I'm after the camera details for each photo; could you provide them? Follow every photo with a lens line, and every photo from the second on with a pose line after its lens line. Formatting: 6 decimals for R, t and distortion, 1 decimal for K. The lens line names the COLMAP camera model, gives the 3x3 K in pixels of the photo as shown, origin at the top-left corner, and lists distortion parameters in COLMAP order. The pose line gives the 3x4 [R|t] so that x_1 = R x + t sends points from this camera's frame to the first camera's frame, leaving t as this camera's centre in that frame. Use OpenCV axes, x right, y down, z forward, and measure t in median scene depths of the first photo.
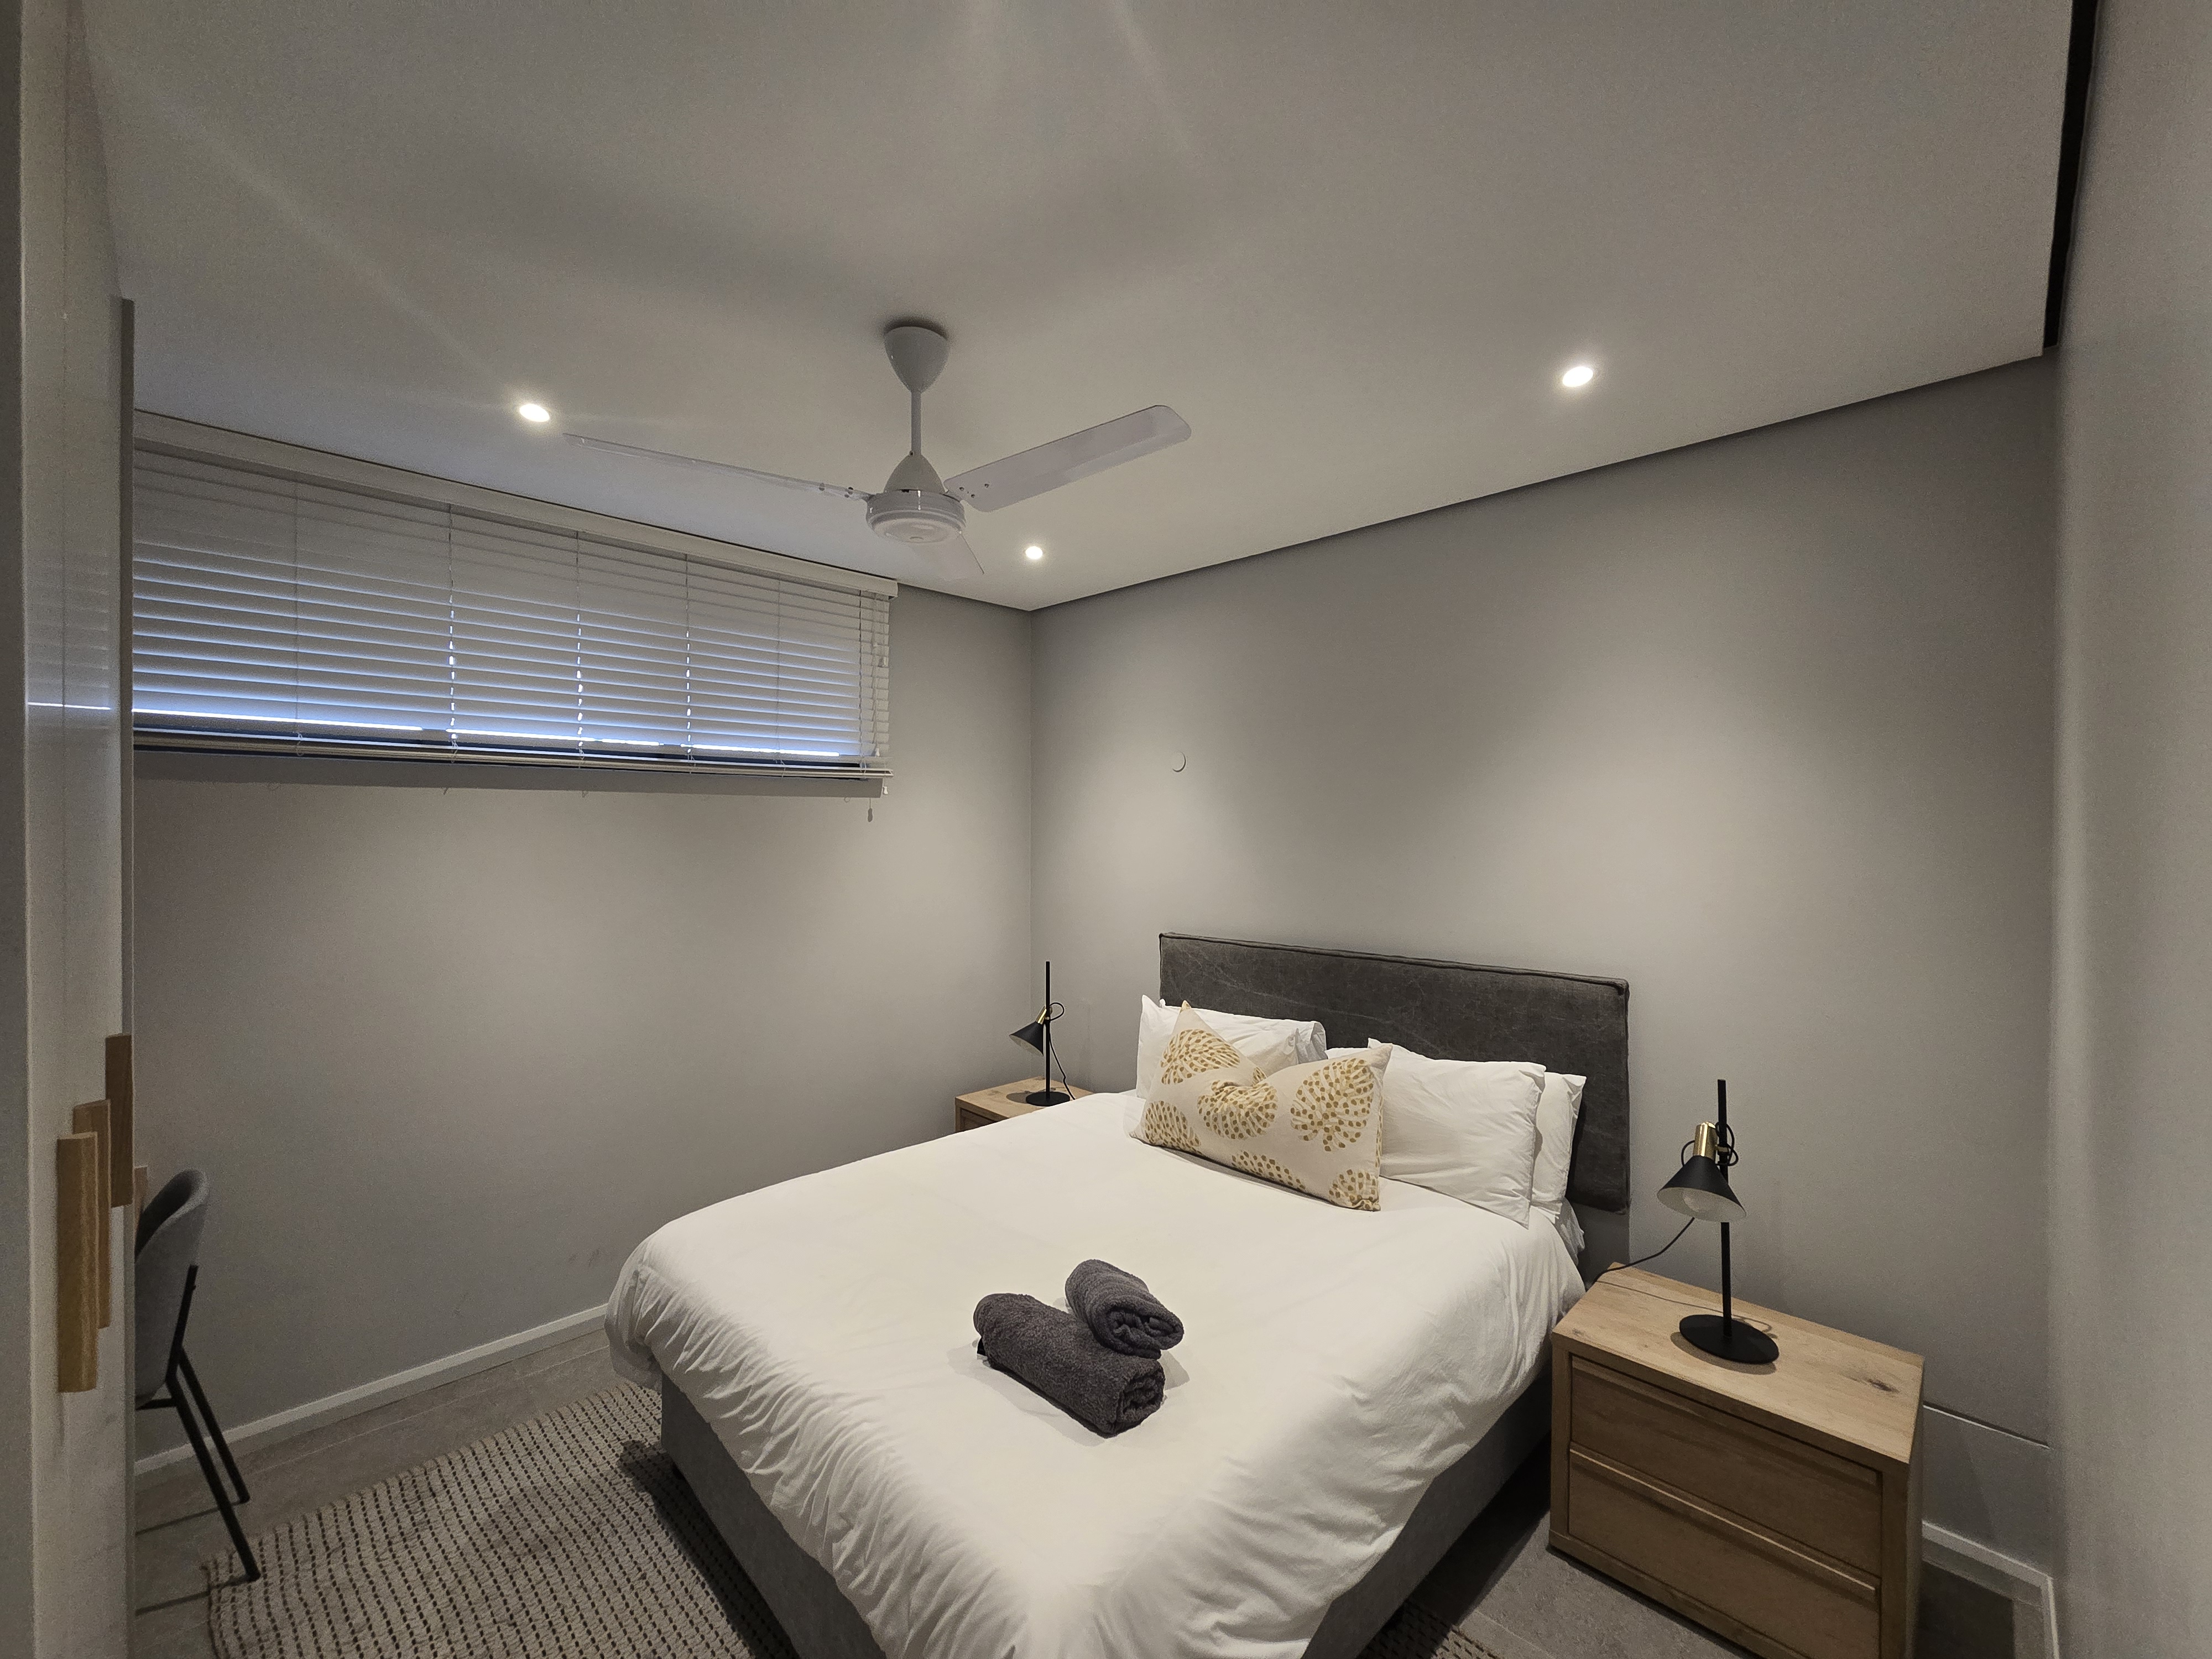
lens RADIAL K [[903.0, 0, 1112.8], [0, 903.0, 834.0], [0, 0, 1]] dist [-0.016954, 0.003924]
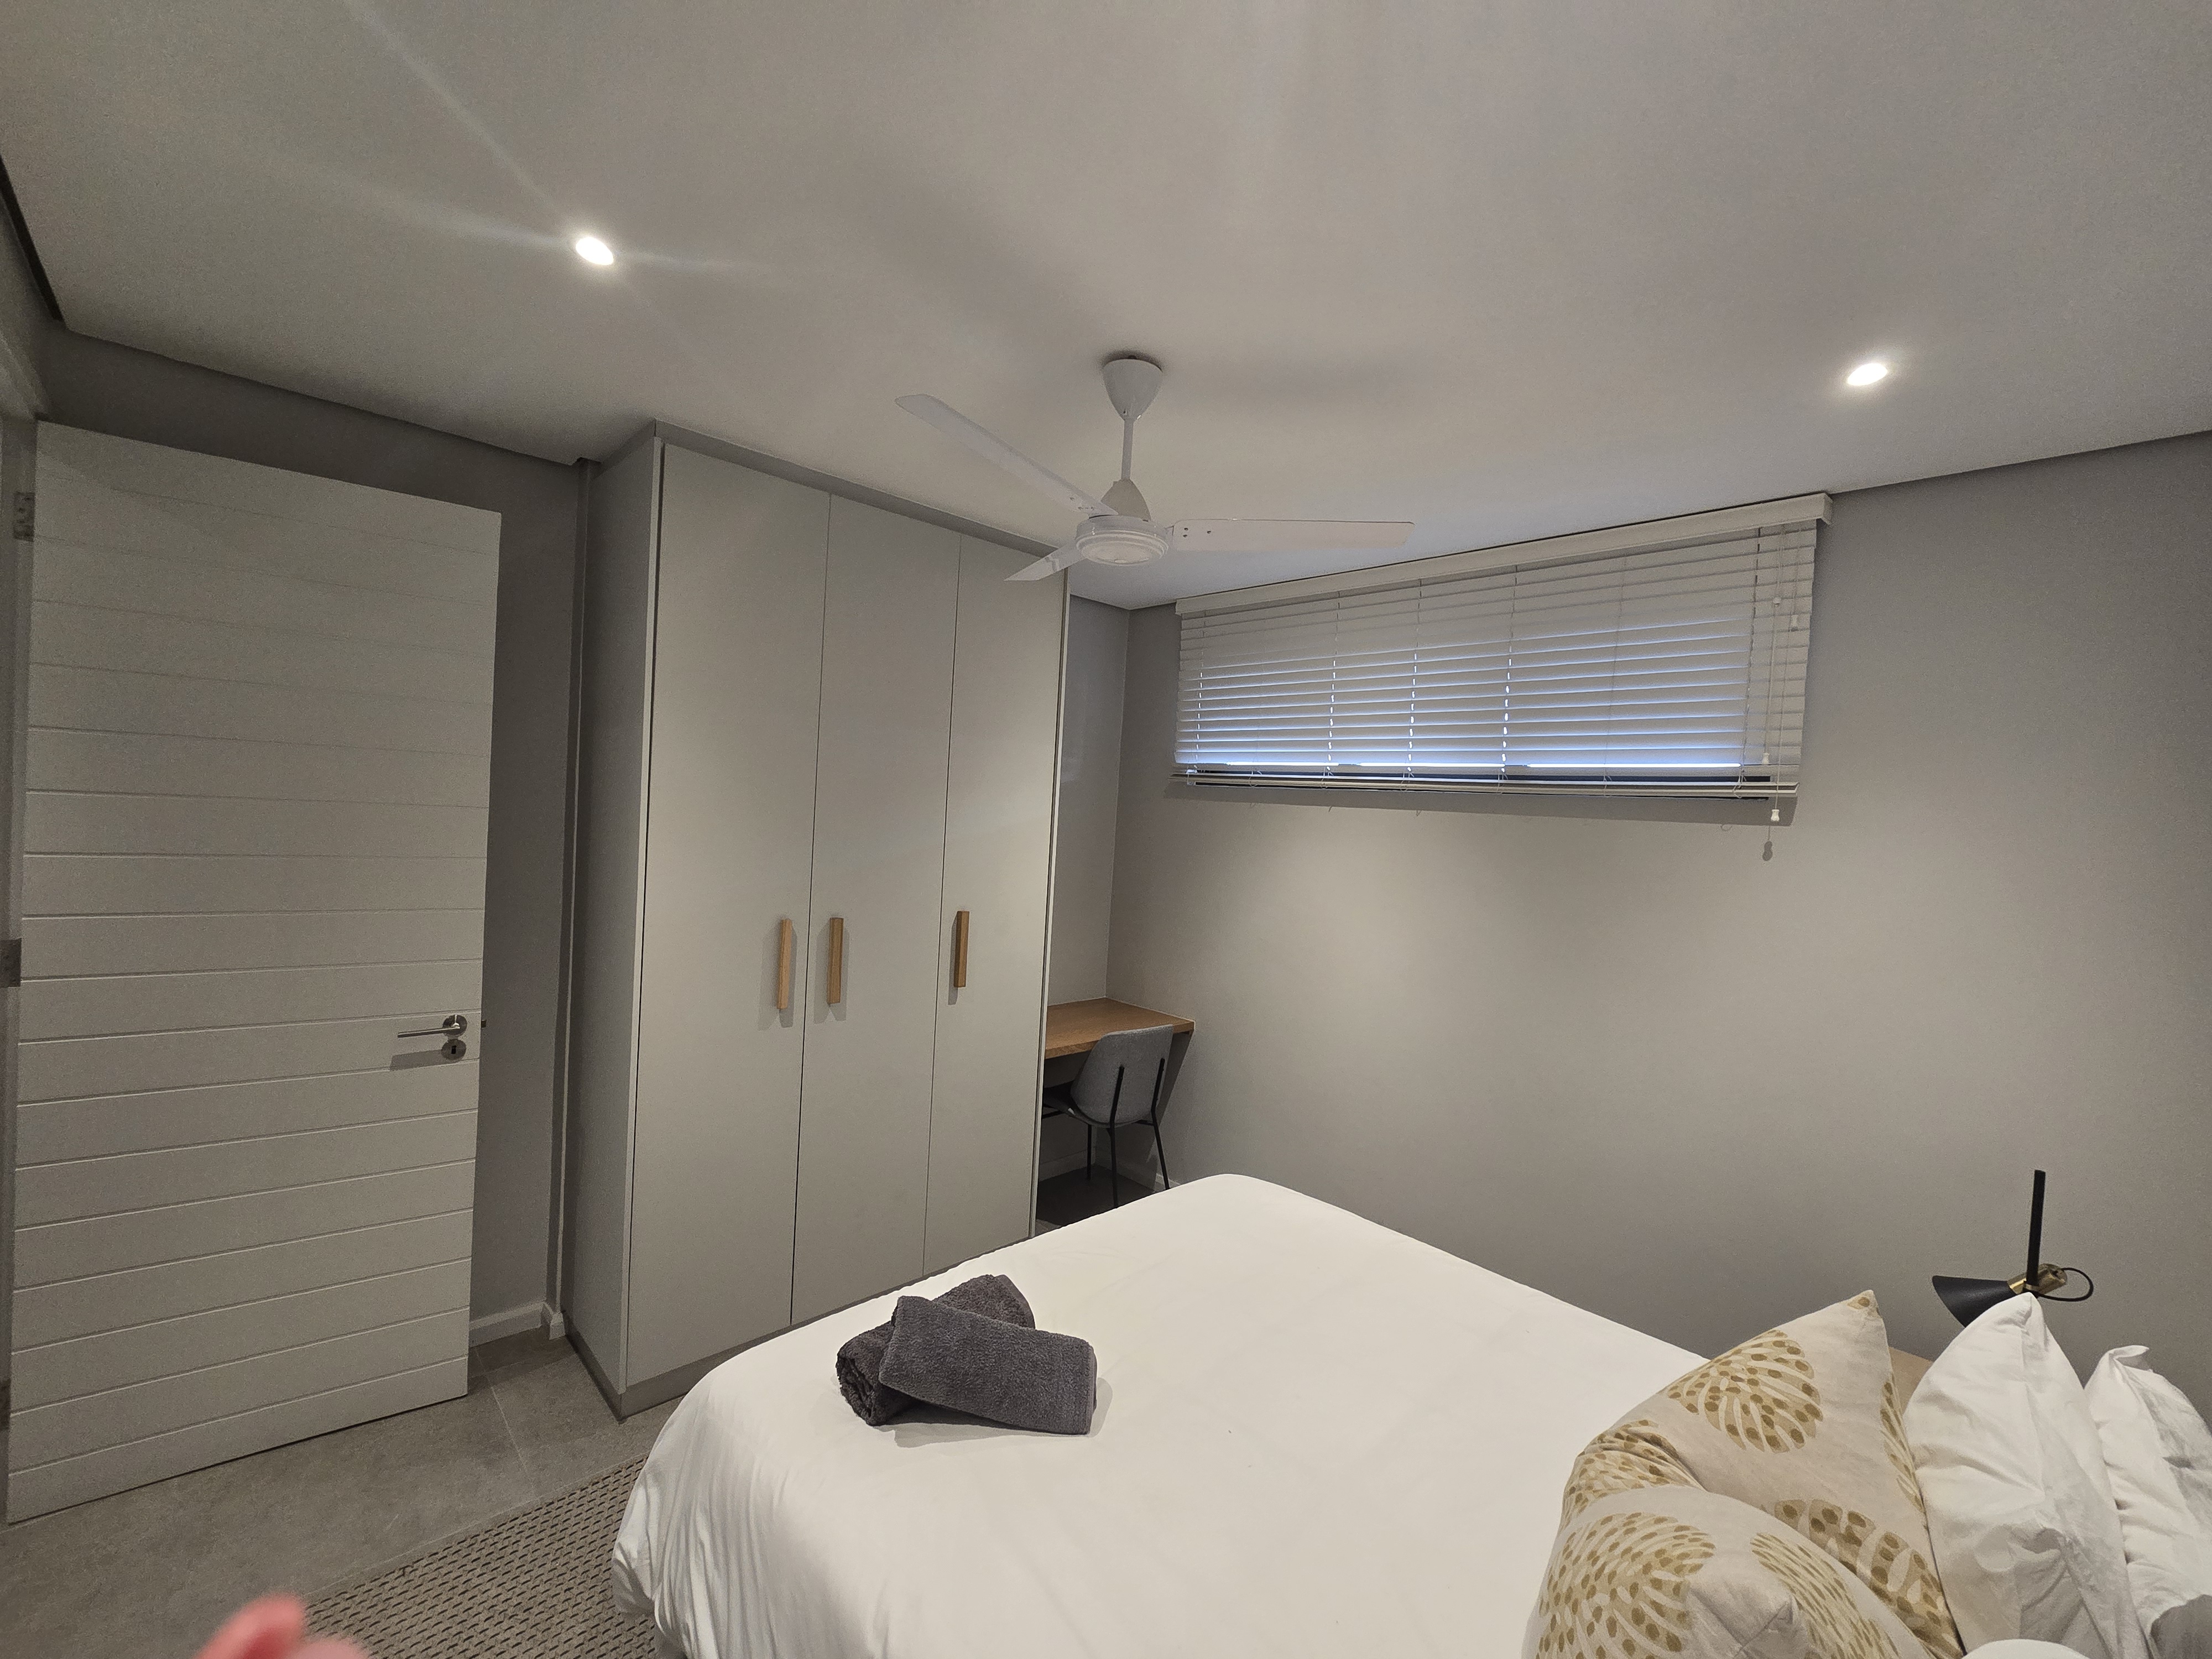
lens RADIAL K [[903.0, 0, 1112.8], [0, 903.0, 834.0], [0, 0, 1]] dist [-0.016954, 0.003924]
pose [[-0.034277, 0.015567, -0.999291, 0.495812], [-0.071995, 0.997242, 0.018005, -0.012292], [0.996816, 0.072561, -0.033062, 0.616613]]
